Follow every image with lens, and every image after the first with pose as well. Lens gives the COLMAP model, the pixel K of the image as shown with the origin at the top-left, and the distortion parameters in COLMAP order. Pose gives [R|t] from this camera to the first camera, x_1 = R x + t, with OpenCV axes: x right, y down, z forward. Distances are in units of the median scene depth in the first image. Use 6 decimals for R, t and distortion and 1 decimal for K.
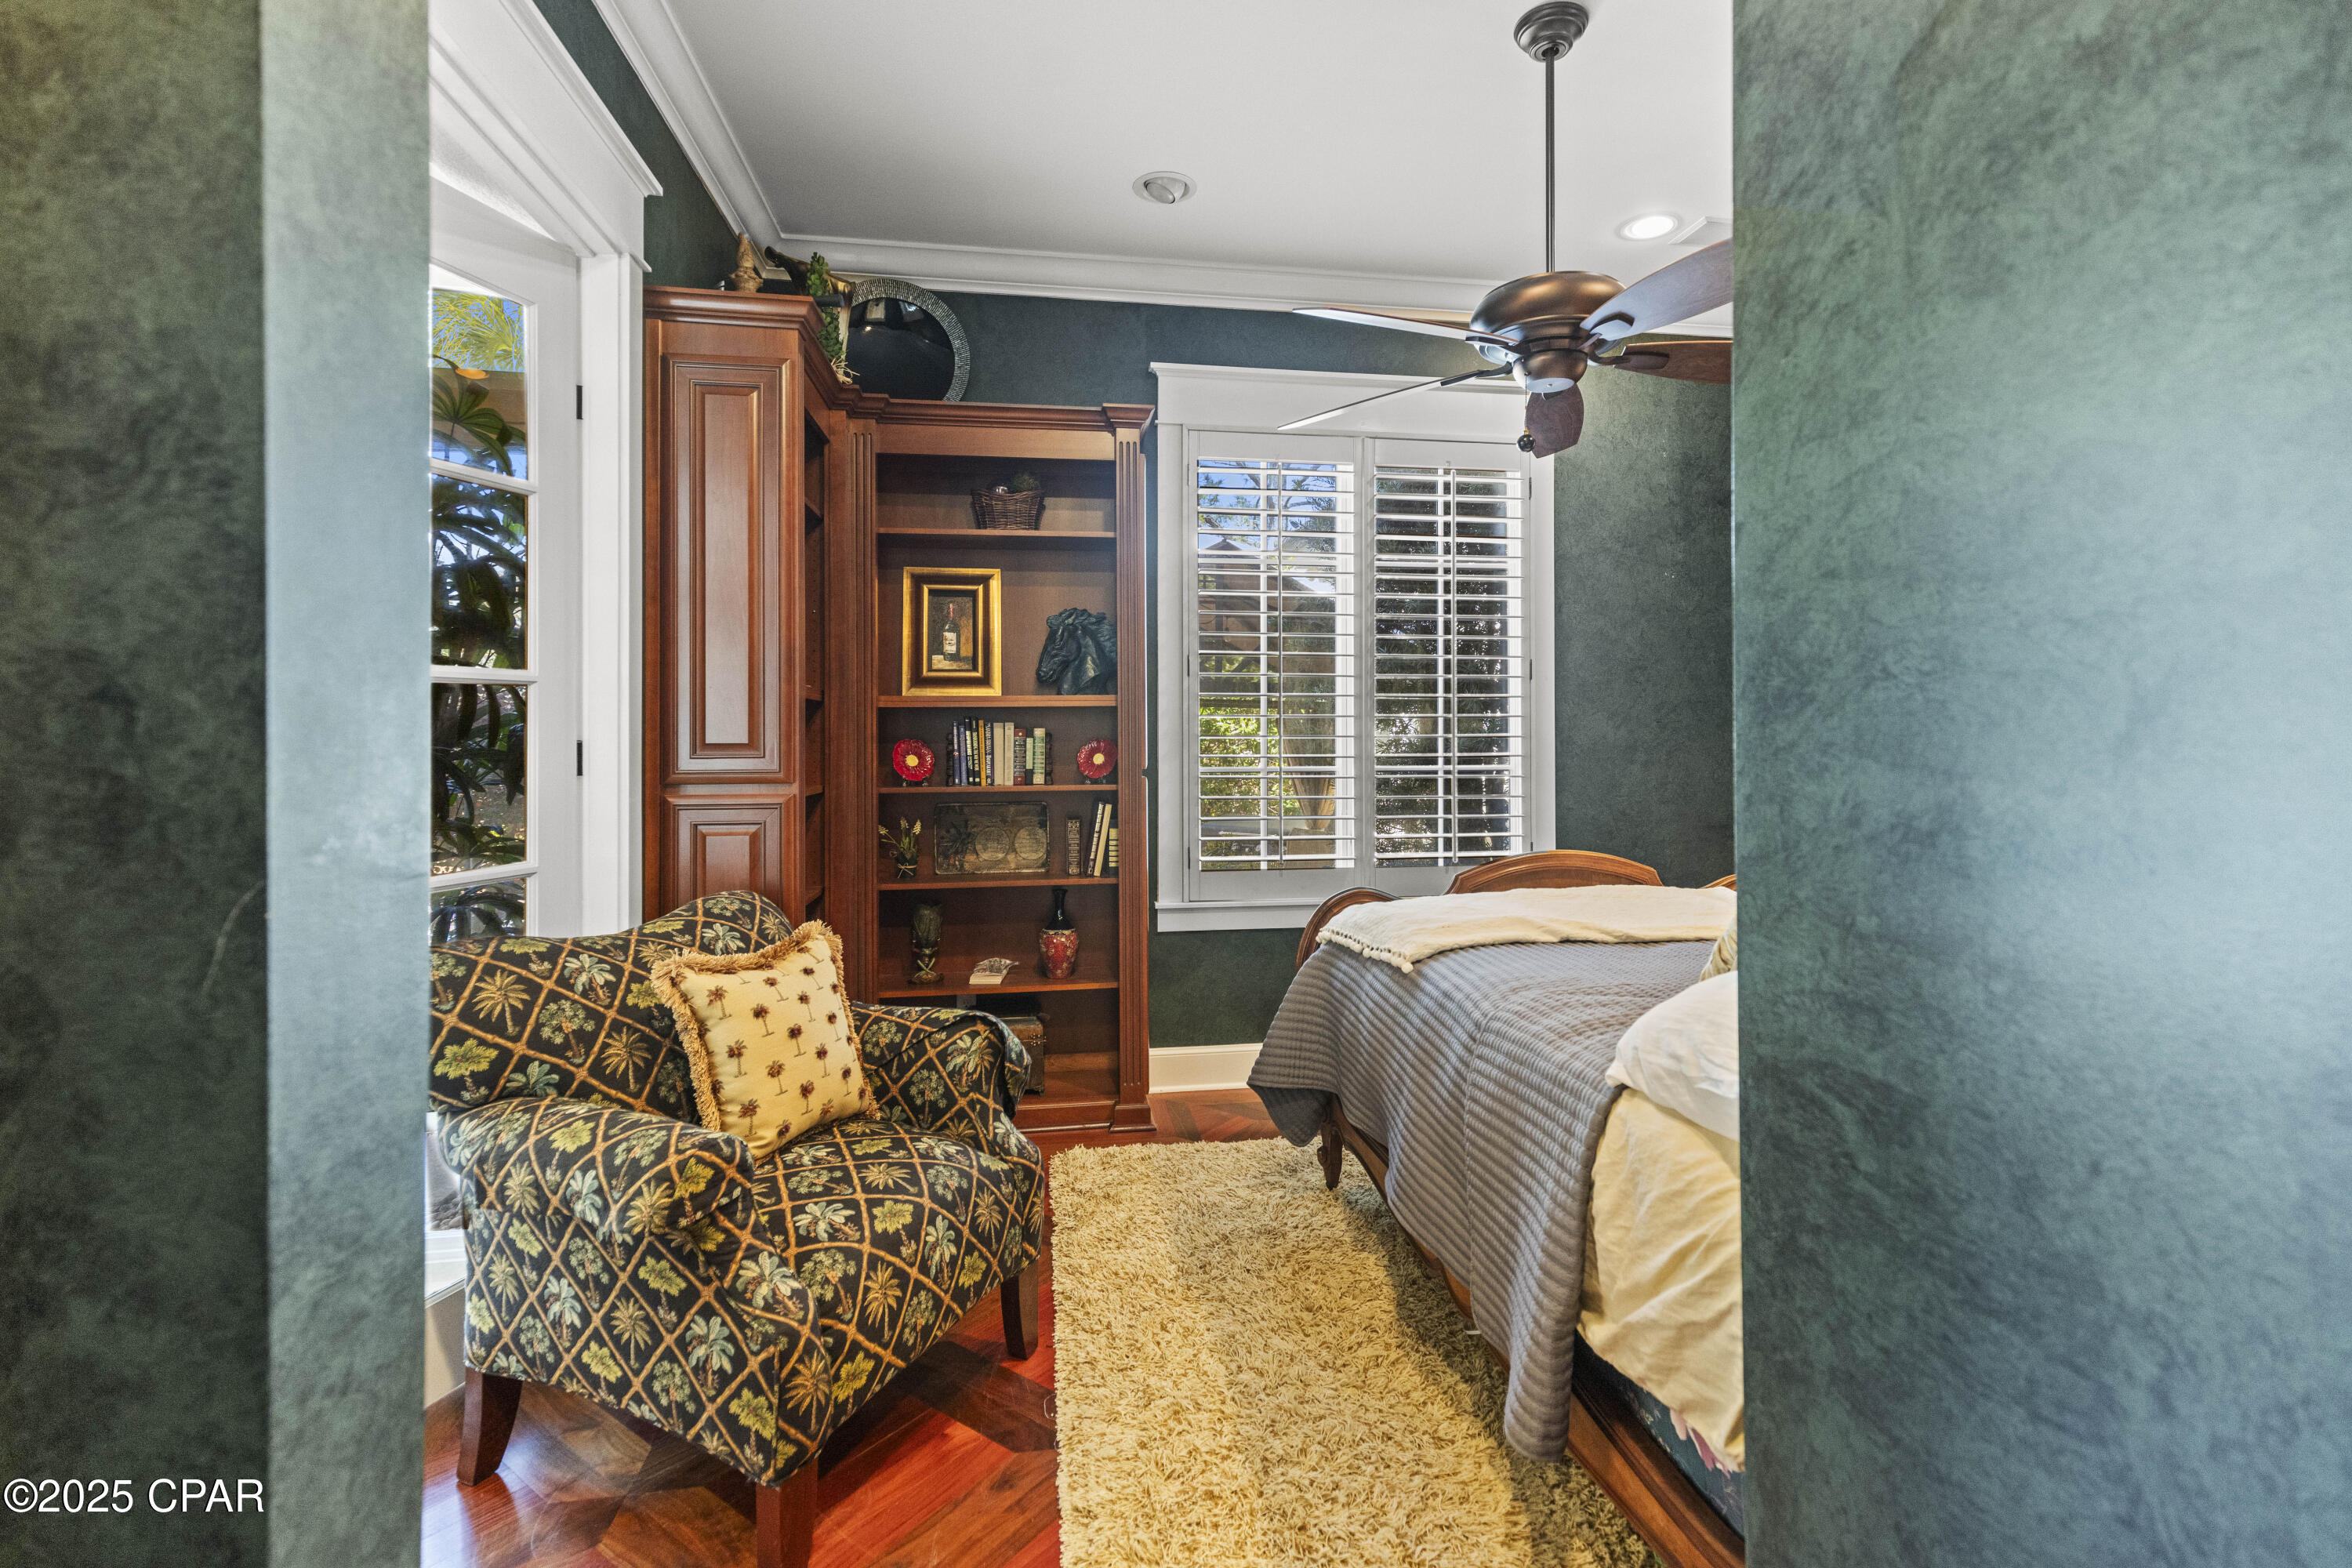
lens RADIAL K [[1099.7, 0, 1191.6], [0, 1099.7, 690.2], [0, 0, 1]] dist [0.003319, 0.000257]
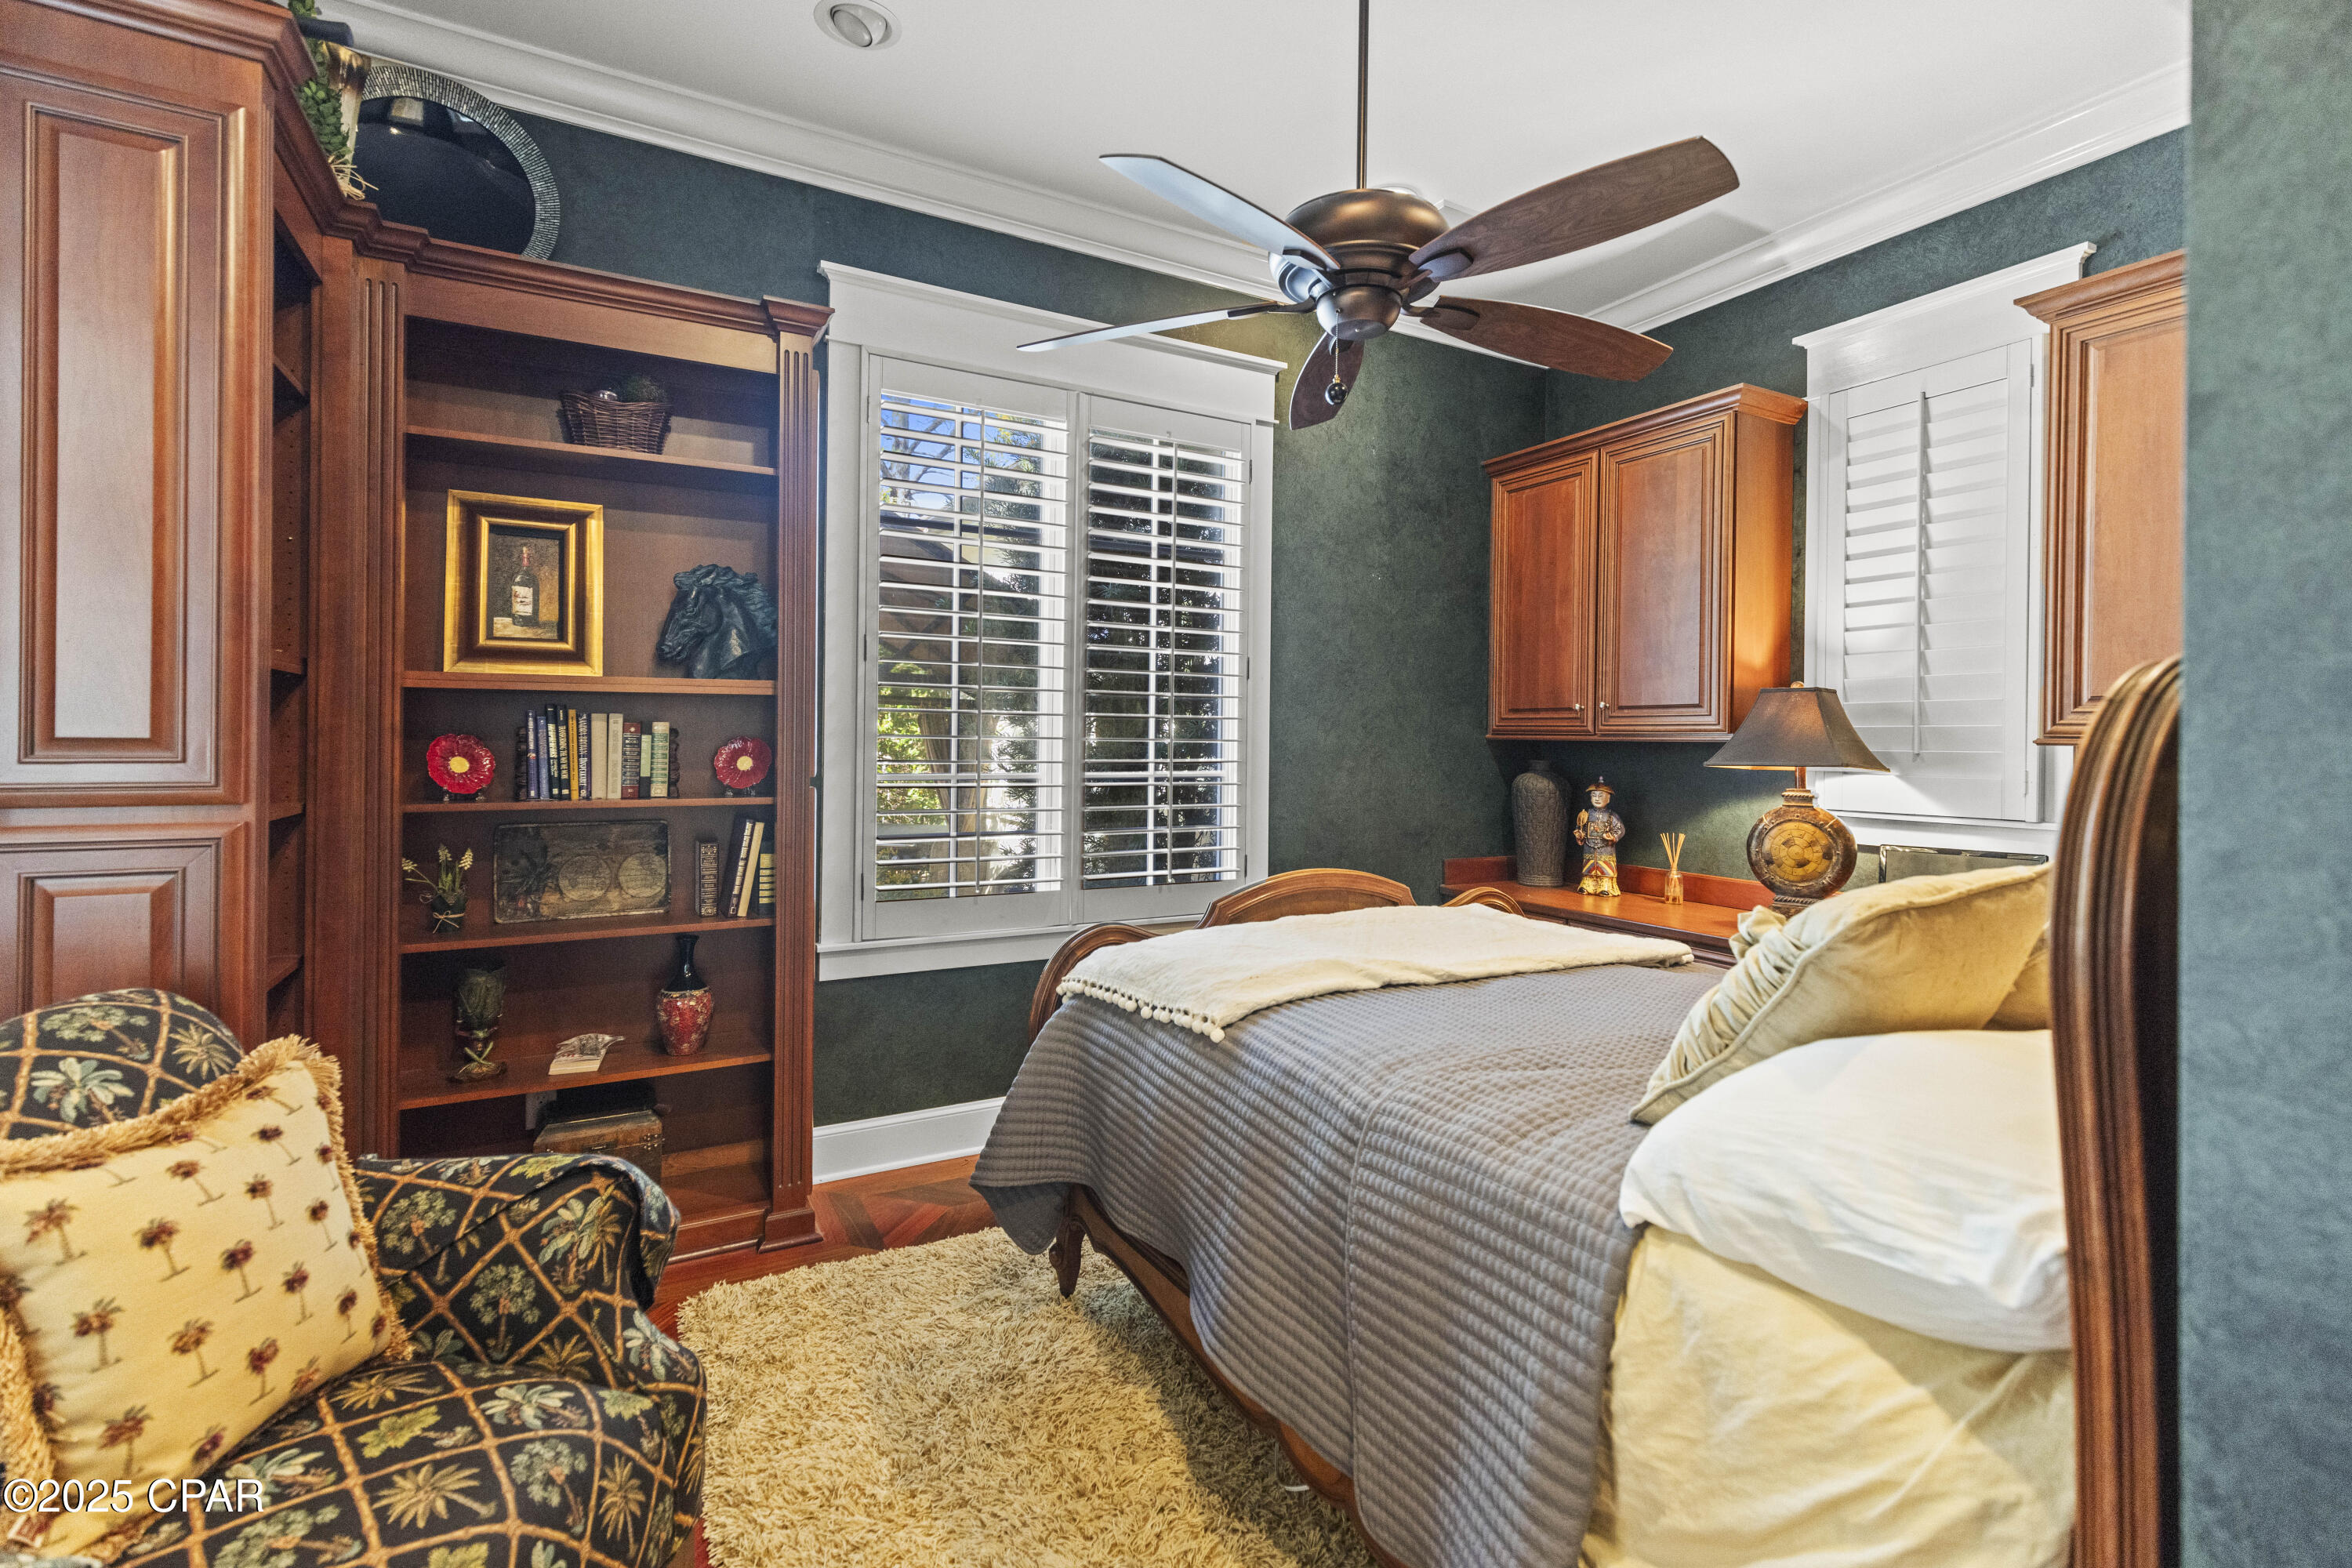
lens RADIAL K [[1071.6, 0, 1181.8], [0, 1071.6, 717.6], [0, 0, 1]] dist [0.002476, 0.001054]
pose [[0.934467, 0.019544, 0.355512, -0.089088], [-0.027920, 0.999440, 0.018443, 0.010984], [-0.354952, -0.027160, 0.934490, 0.260555]]
